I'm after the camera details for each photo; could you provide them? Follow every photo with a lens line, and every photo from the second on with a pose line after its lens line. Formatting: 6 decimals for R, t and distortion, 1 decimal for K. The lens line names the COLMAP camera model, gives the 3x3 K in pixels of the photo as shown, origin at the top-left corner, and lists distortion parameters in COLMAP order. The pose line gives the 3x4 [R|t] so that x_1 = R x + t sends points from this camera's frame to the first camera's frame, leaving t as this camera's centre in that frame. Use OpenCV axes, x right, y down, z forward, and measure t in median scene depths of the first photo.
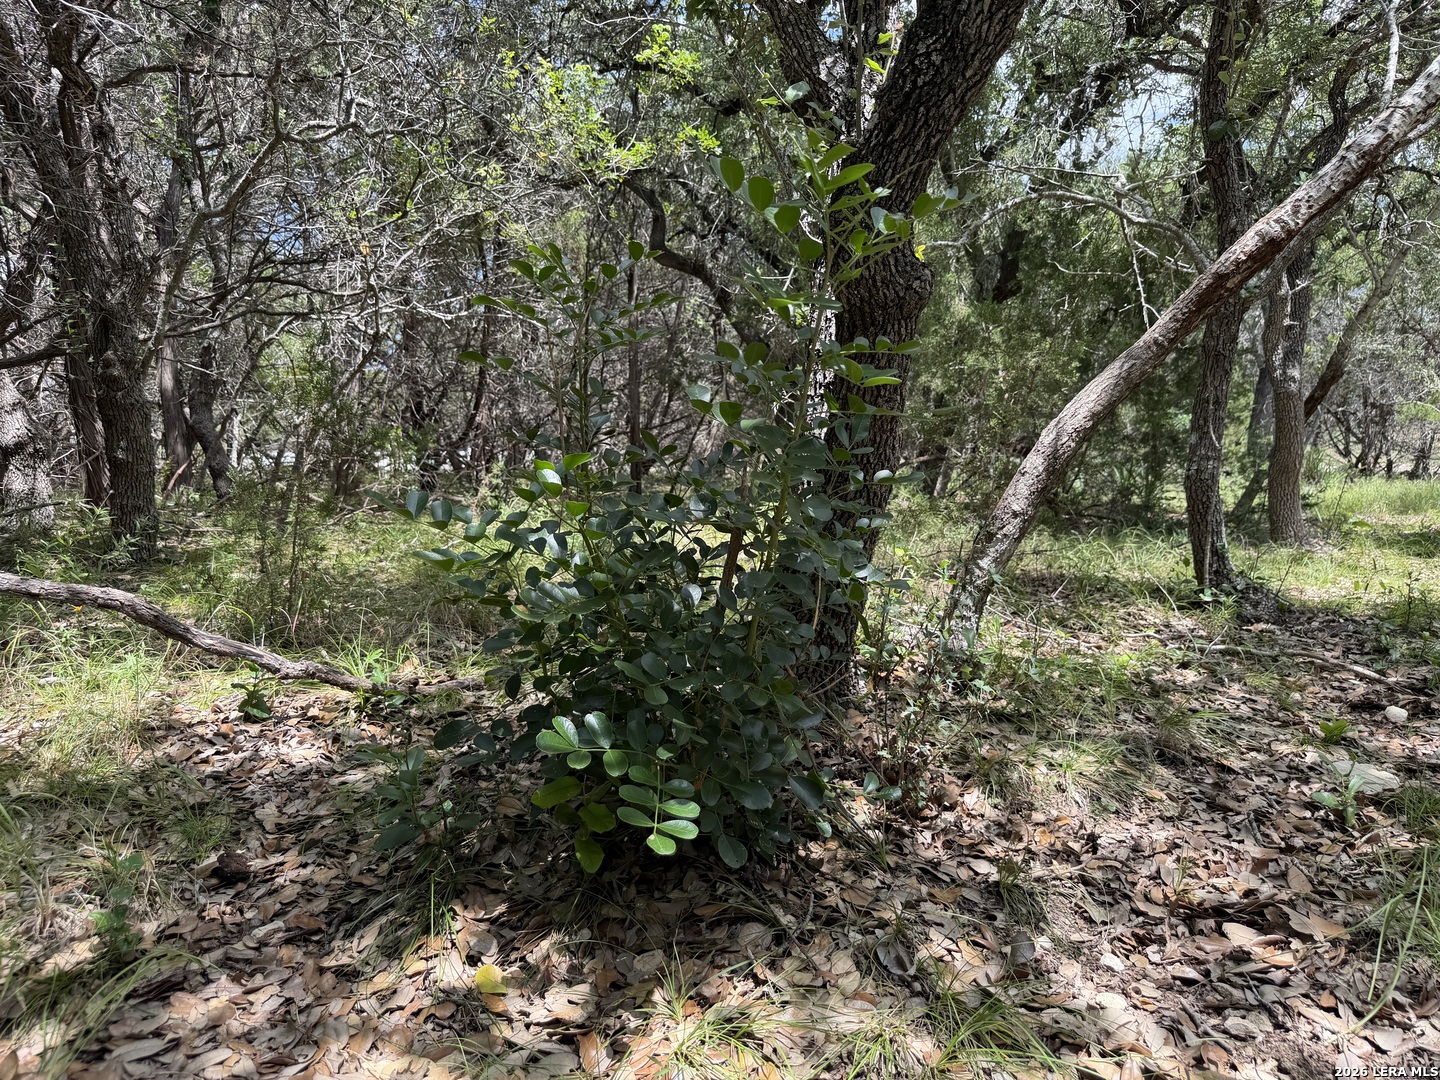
lens RADIAL K [[1018.3, 0, 718.4], [0, 1018.3, 538.2], [0, 0, 1]] dist [0.026276, -0.032091]
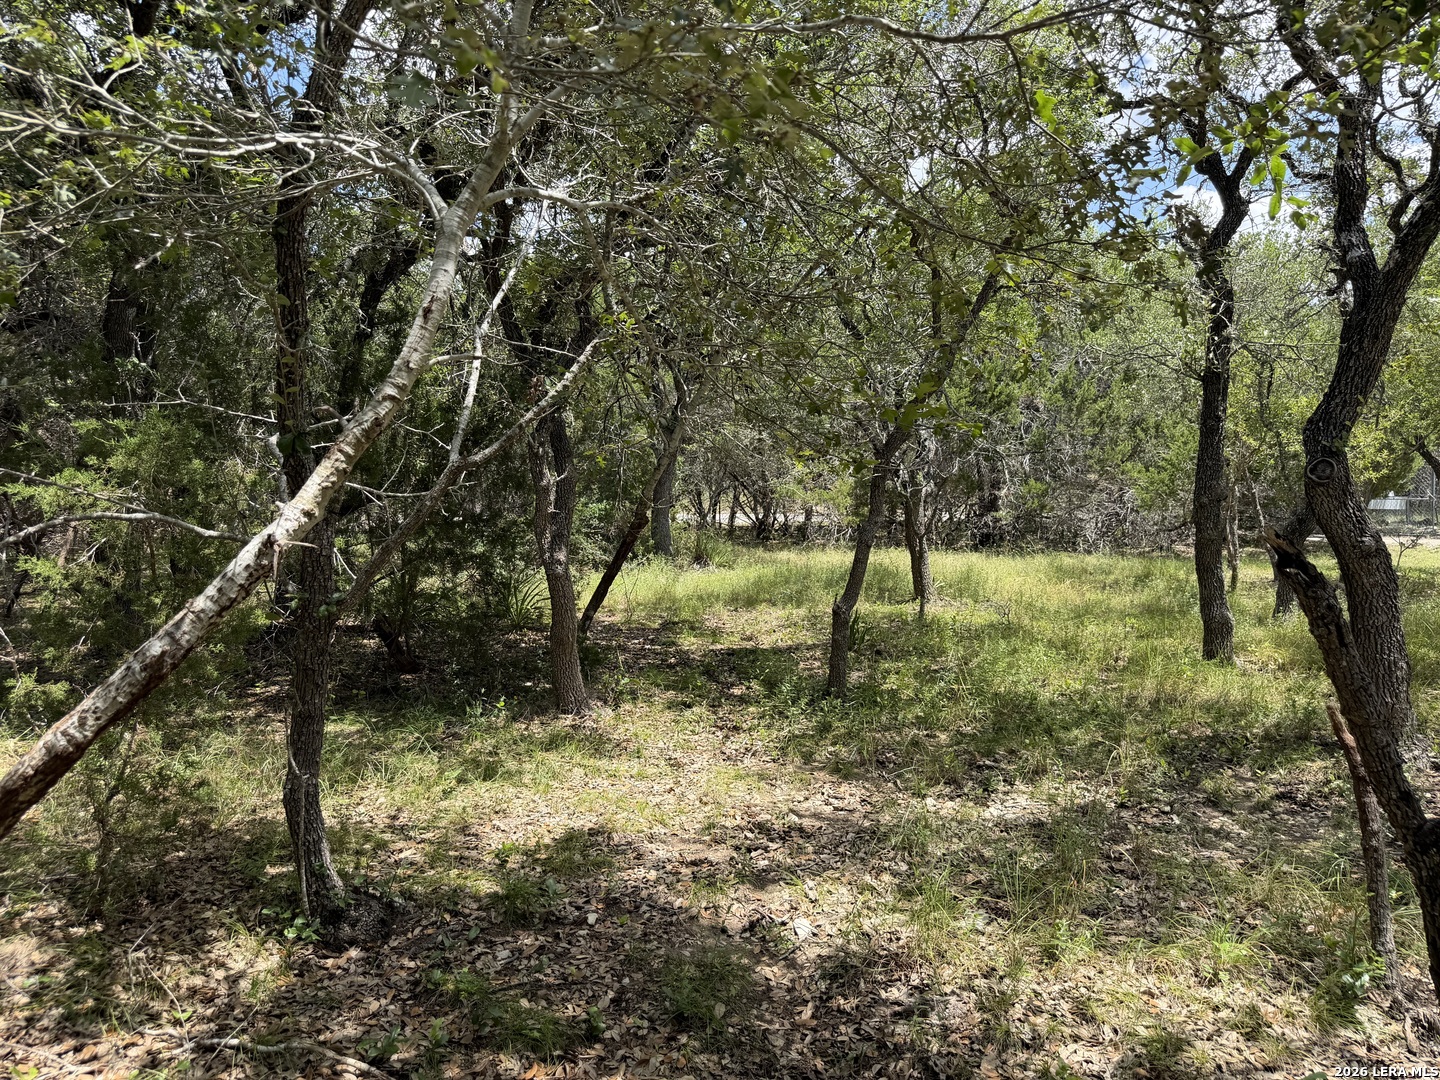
lens RADIAL K [[1018.3, 0, 705.3], [0, 1018.3, 551.2], [0, 0, 1]] dist [0.026276, -0.032091]
pose [[0.894116, -0.037932, 0.446226, 0.725244], [0.048108, 0.998776, -0.011493, -0.478793], [-0.445243, 0.031743, 0.894847, -0.075342]]
